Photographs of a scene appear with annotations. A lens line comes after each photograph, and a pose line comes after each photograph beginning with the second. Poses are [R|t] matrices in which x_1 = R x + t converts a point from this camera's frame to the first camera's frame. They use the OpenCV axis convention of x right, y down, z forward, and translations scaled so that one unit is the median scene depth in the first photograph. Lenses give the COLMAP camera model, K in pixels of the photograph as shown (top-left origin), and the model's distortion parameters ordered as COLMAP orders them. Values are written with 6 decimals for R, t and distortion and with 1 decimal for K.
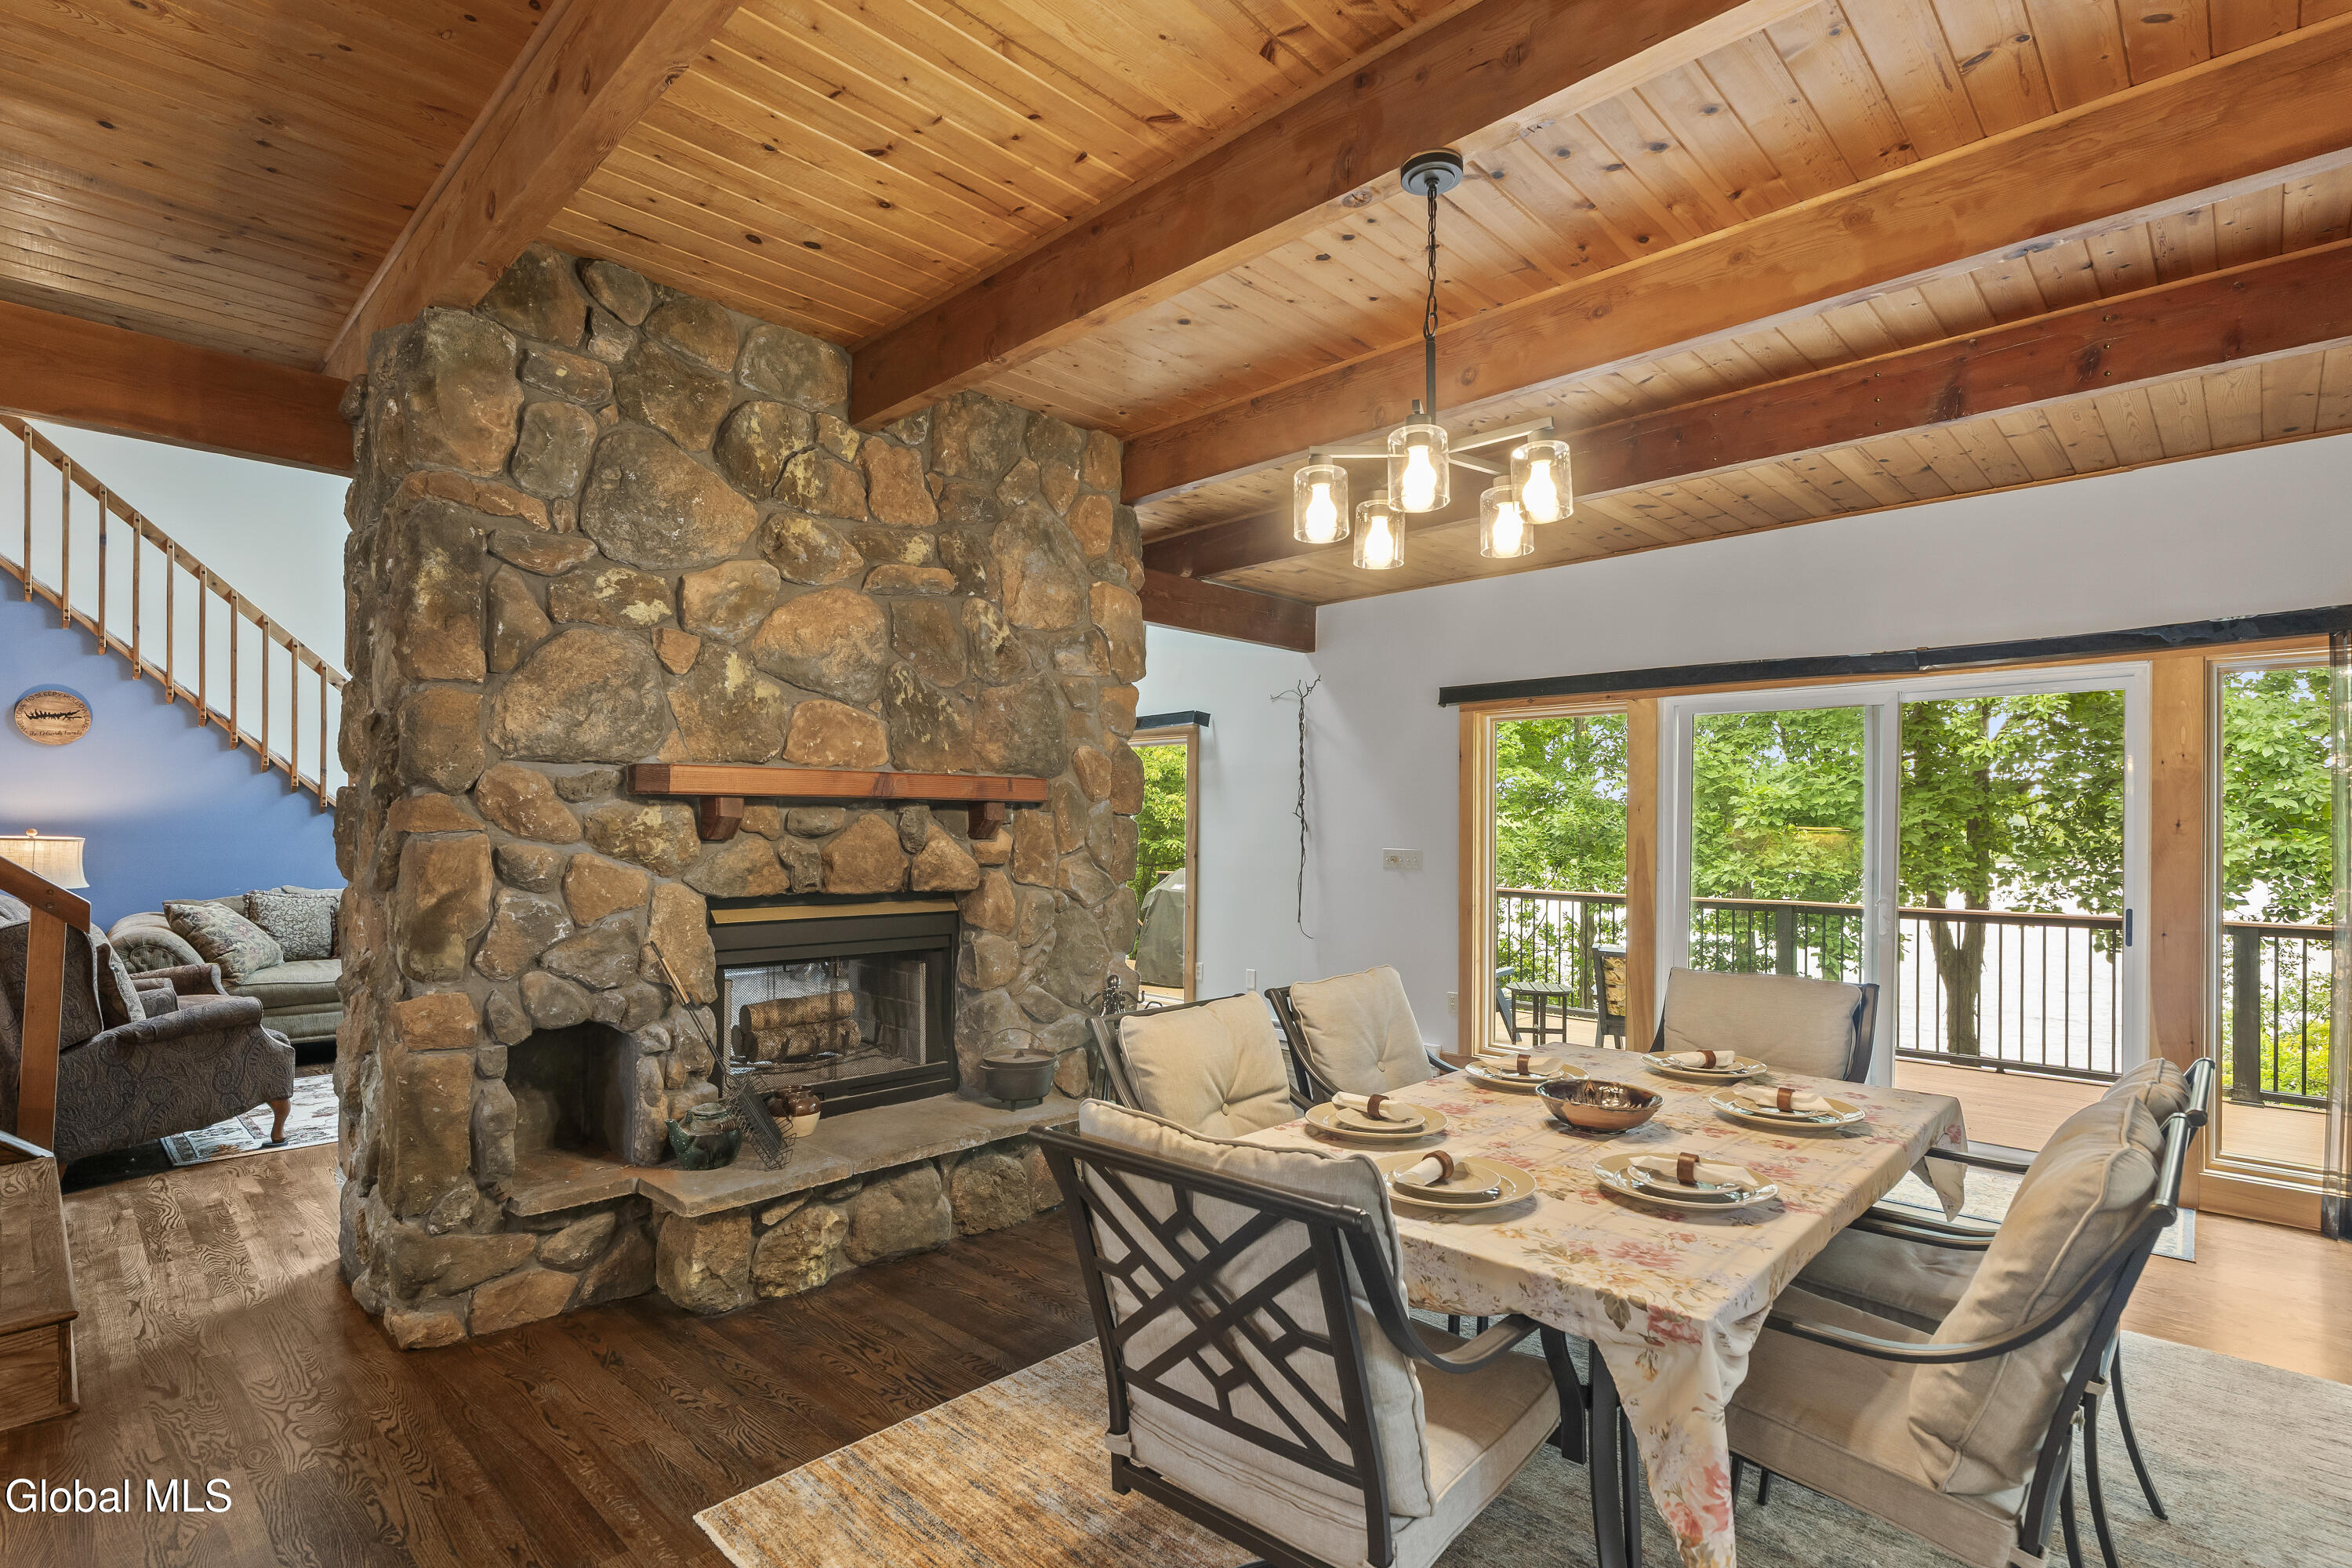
lens RADIAL K [[1126.6, 0, 1186.4], [0, 1126.6, 823.3], [0, 0, 1]] dist [-0.003733, 0.000167]
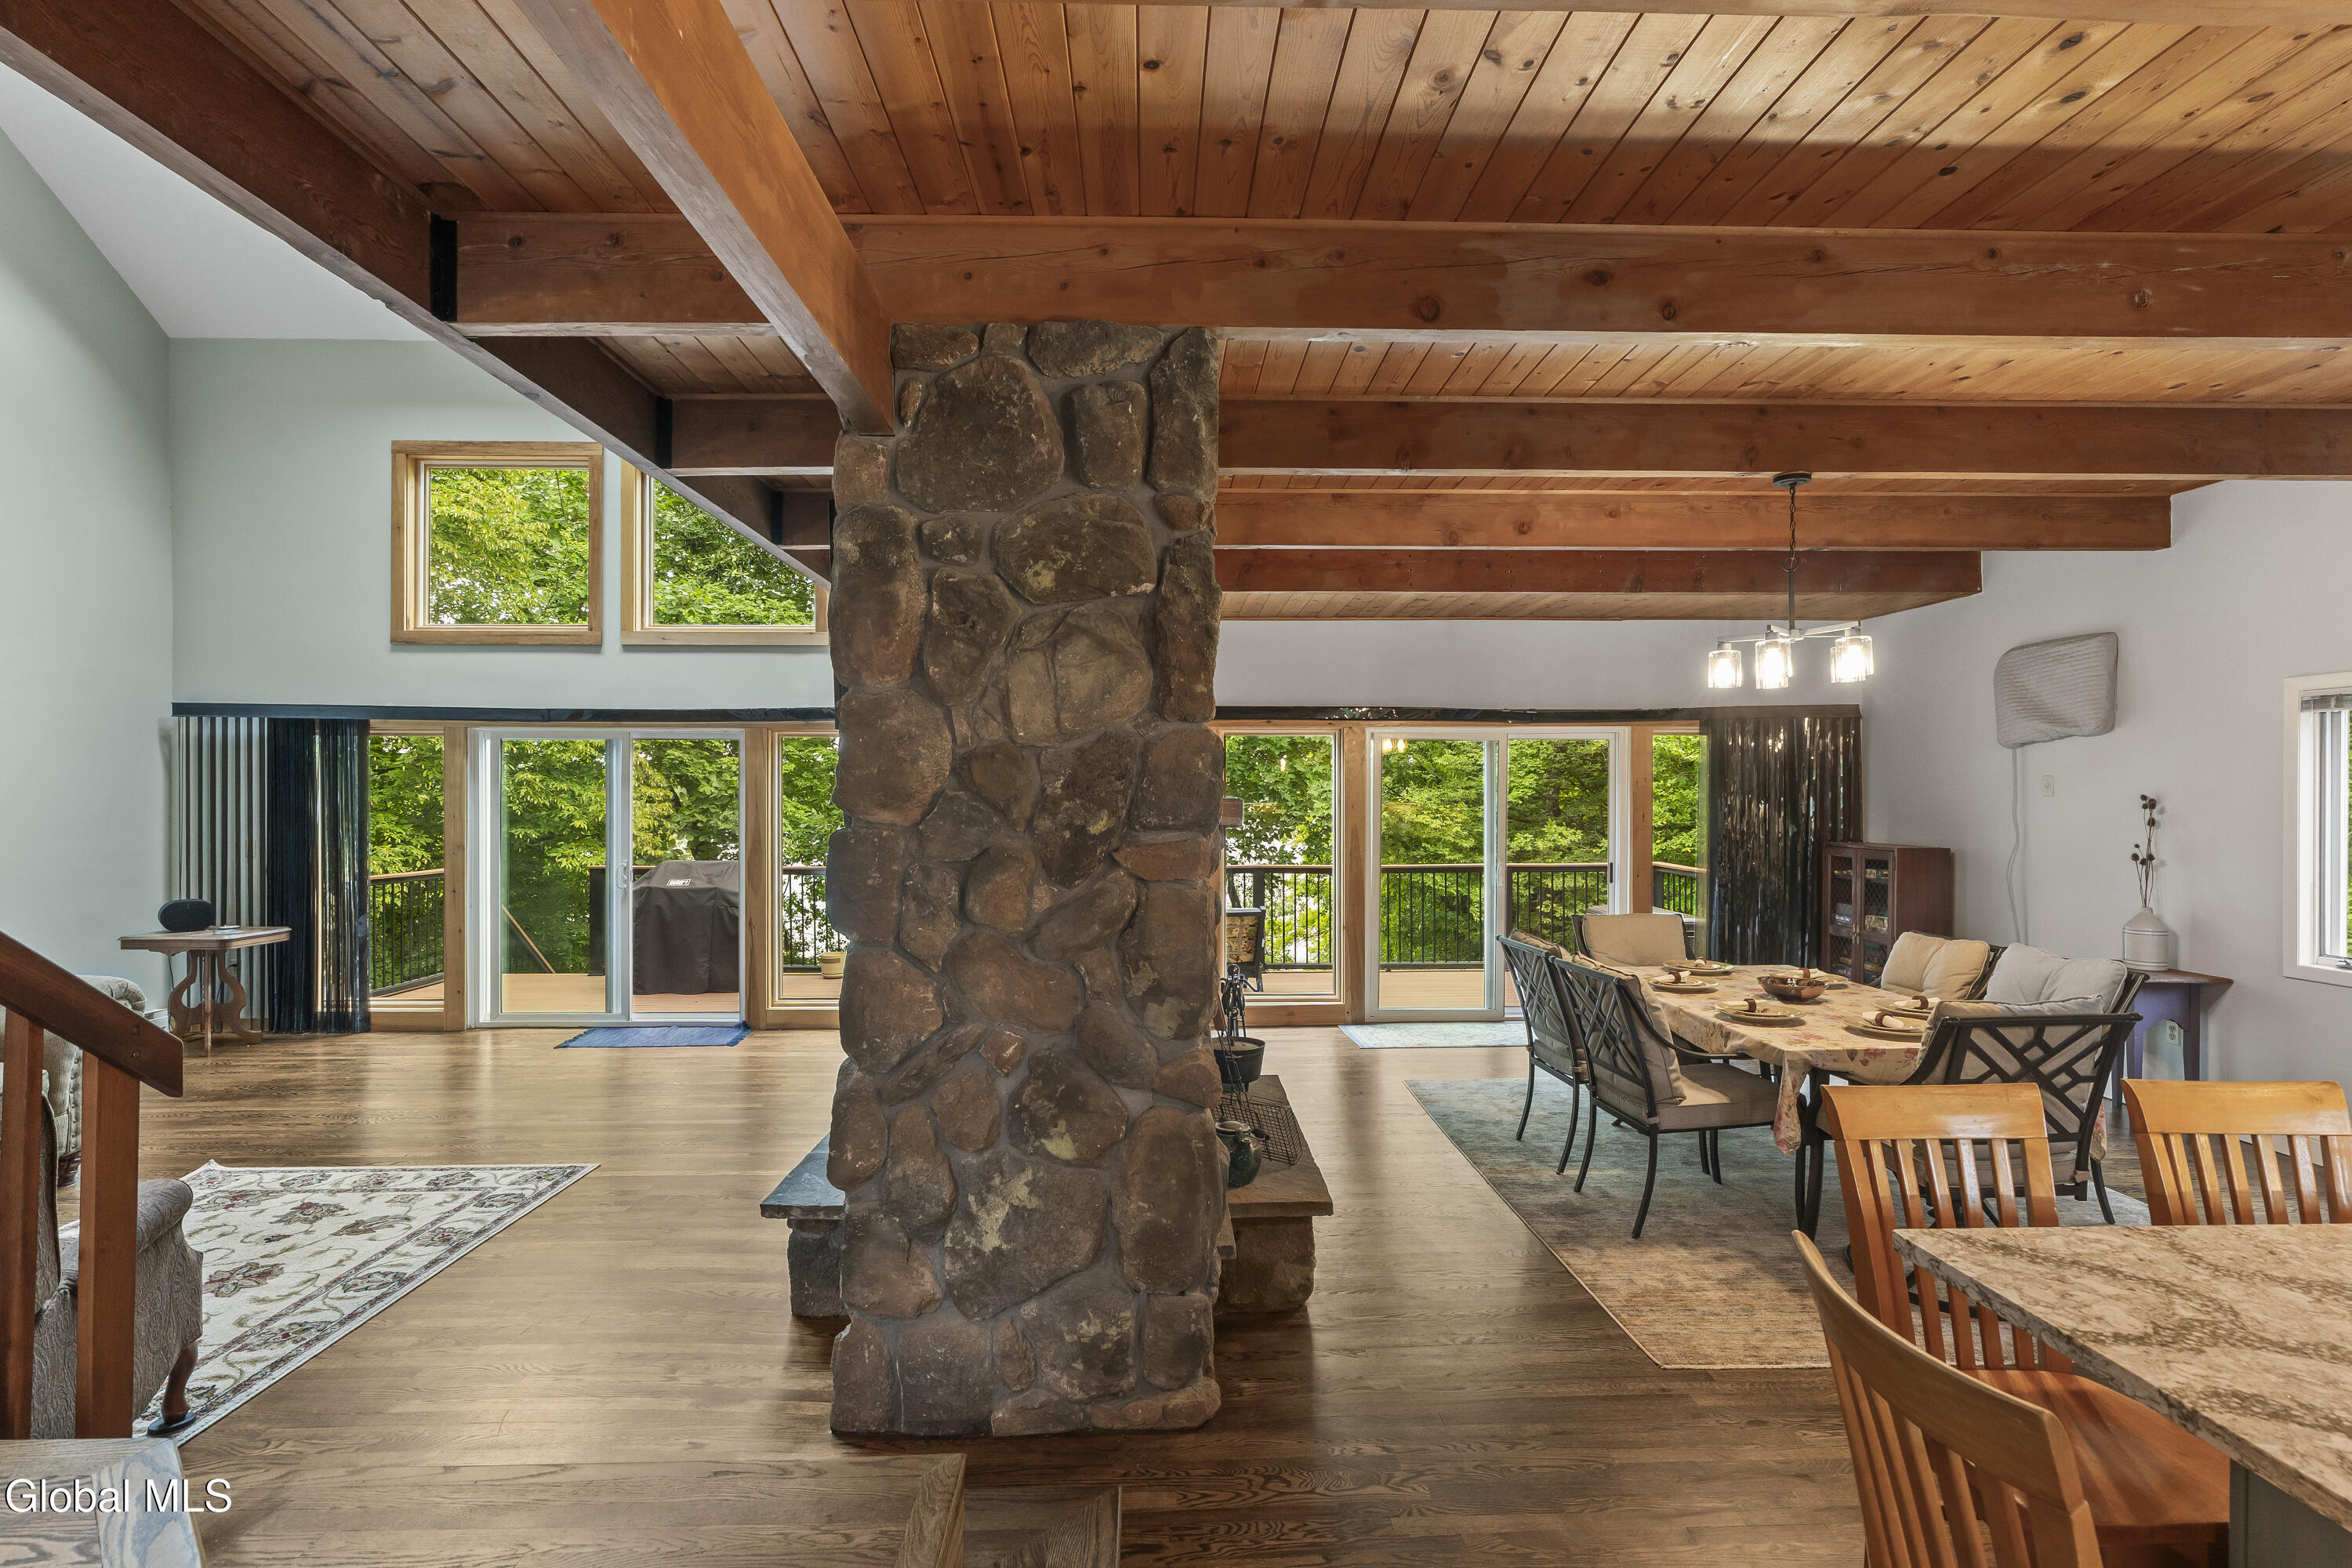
lens RADIAL K [[1121.1, 0, 1179.0], [0, 1121.1, 792.8], [0, 0, 1]] dist [-0.003692, 0.000254]
pose [[0.701042, -0.006899, 0.713087, -1.149268], [0.004176, 0.999976, 0.005569, -0.059864], [-0.713108, -0.000927, 0.701054, 0.293080]]
